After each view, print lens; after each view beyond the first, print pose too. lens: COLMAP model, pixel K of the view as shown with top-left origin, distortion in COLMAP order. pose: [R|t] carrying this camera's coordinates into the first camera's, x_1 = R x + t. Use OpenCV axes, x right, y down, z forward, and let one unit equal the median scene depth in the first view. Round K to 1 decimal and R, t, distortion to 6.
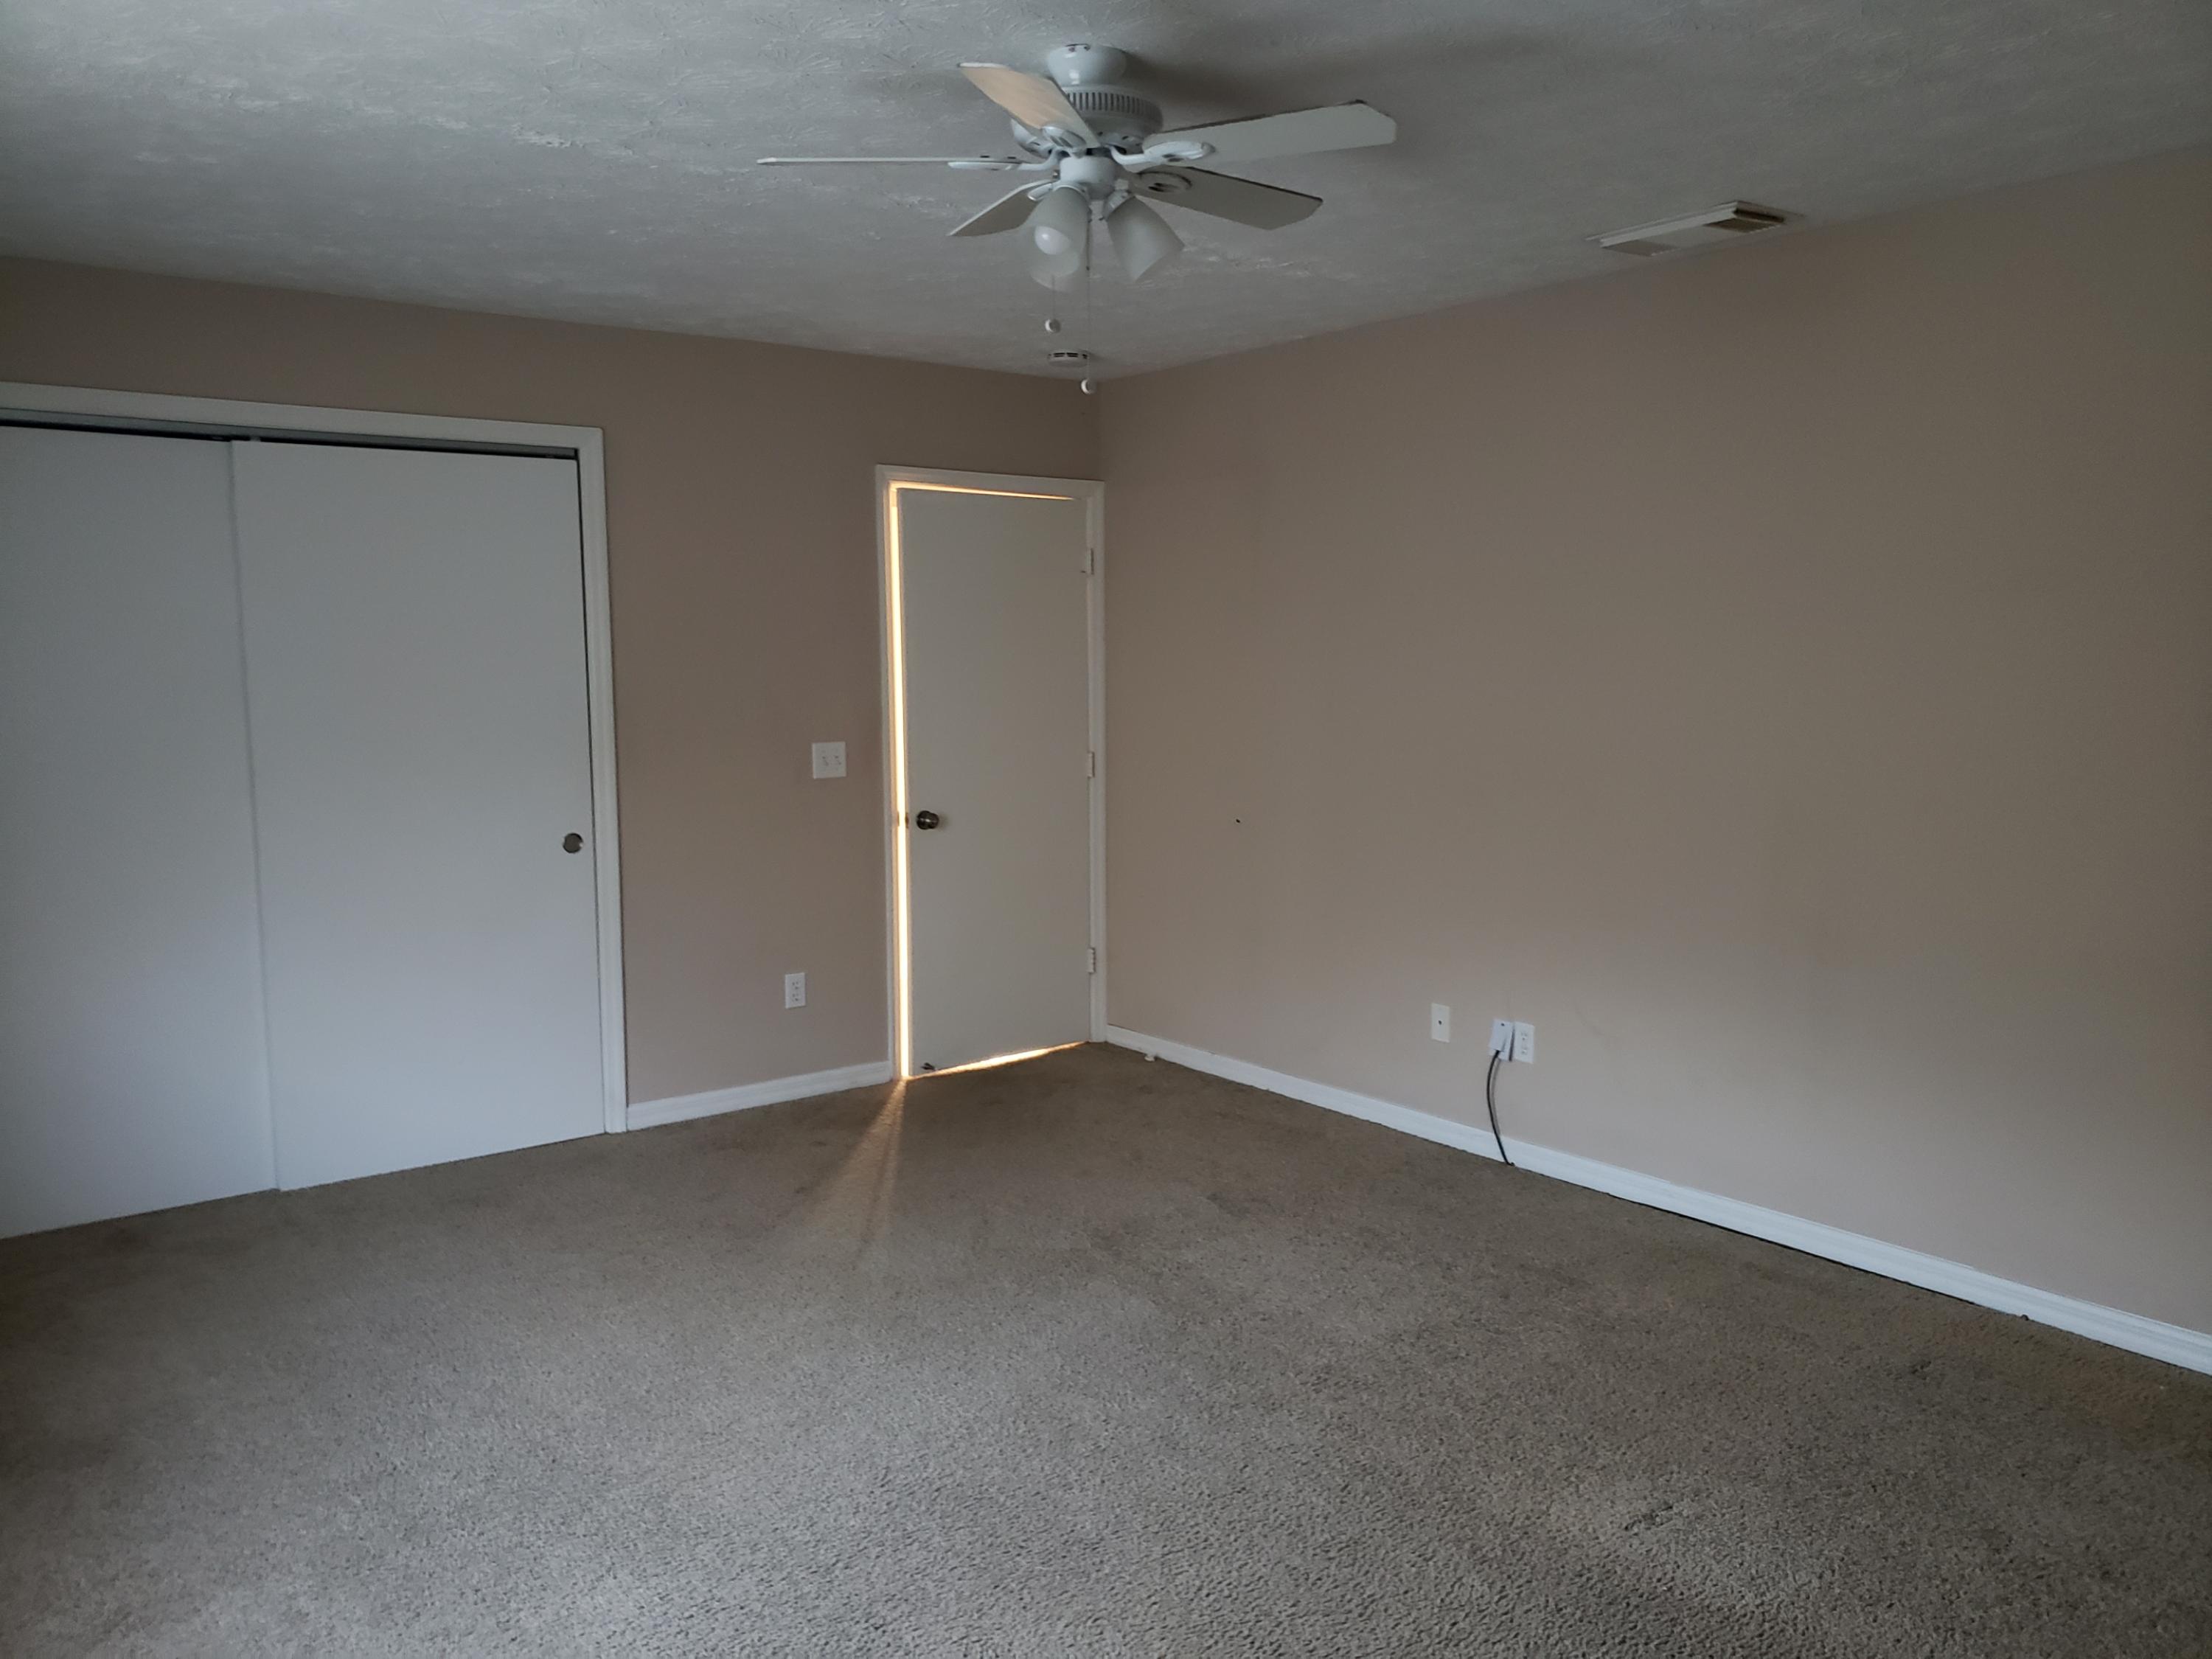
lens RADIAL K [[1667.8, 0, 1108.7], [0, 1667.8, 812.9], [0, 0, 1]] dist [0.138634, -0.263263]
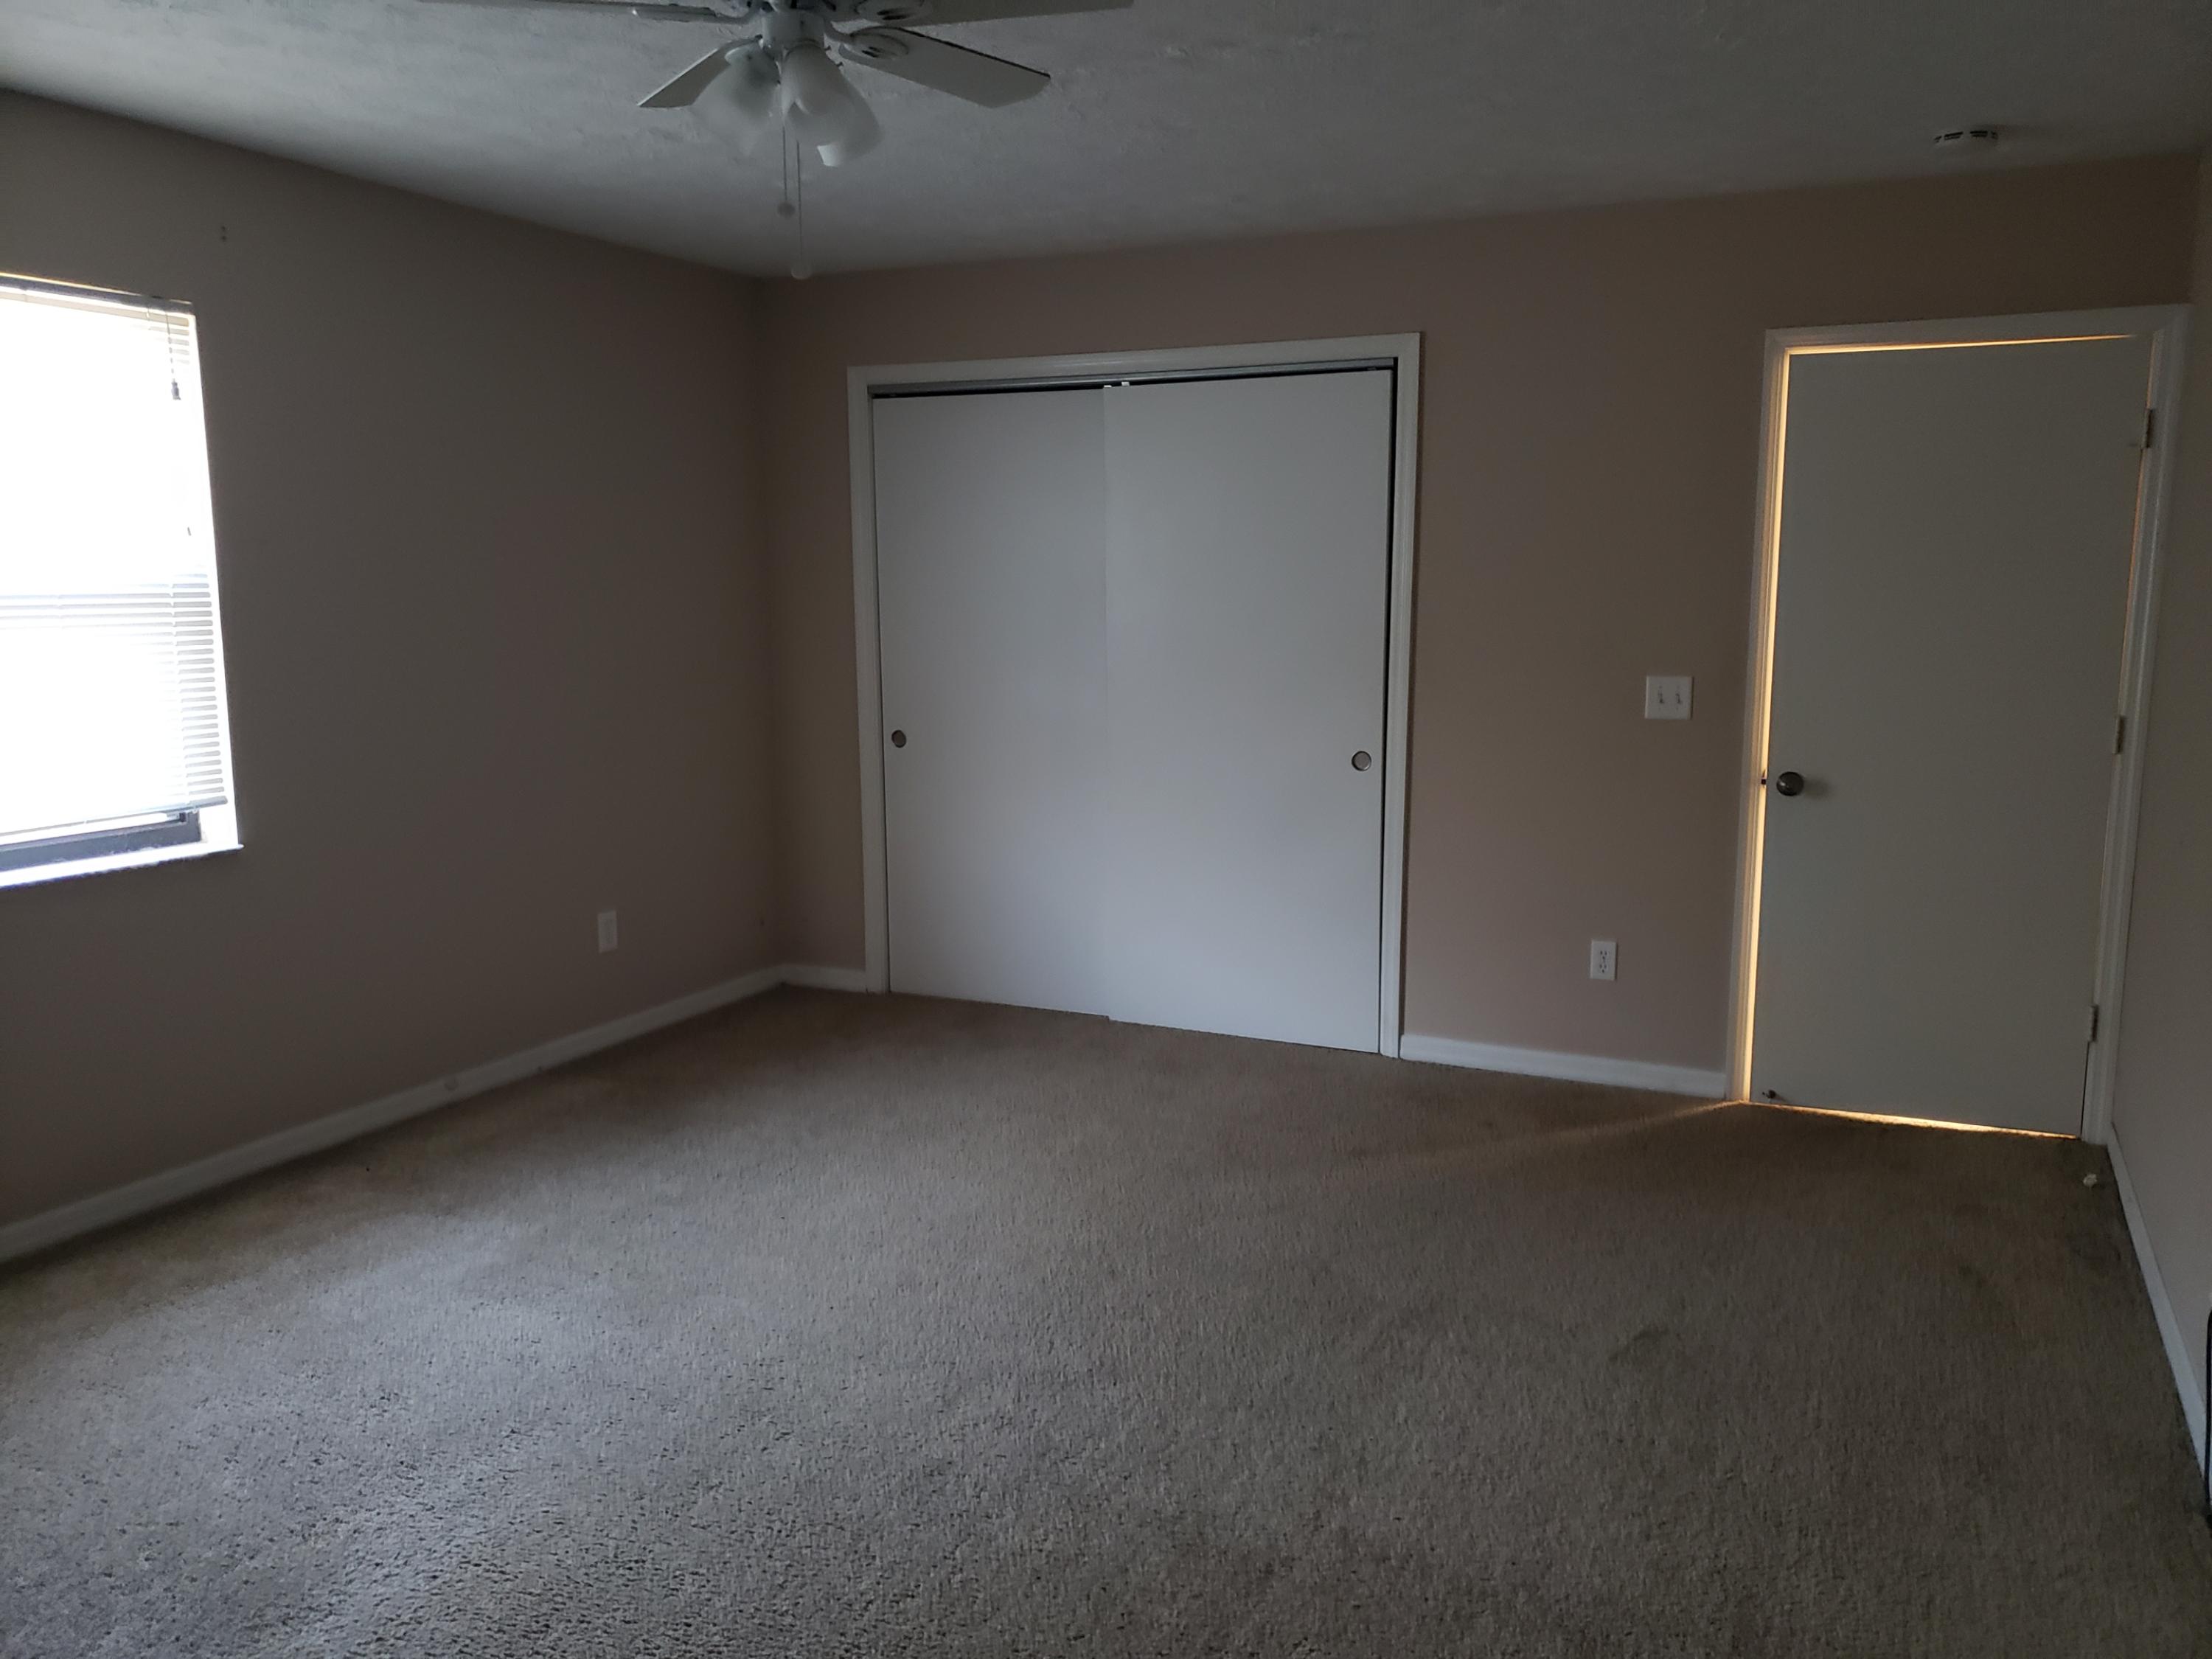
lens RADIAL K [[1692.0, 0, 1135.0], [0, 1692.0, 827.8], [0, 0, 1]] dist [0.010252, 0.000801]
pose [[0.463187, 0.137199, -0.875577, 0.471979], [-0.086771, 0.990219, 0.109260, -0.037787], [0.882003, 0.025367, 0.470561, 0.383986]]
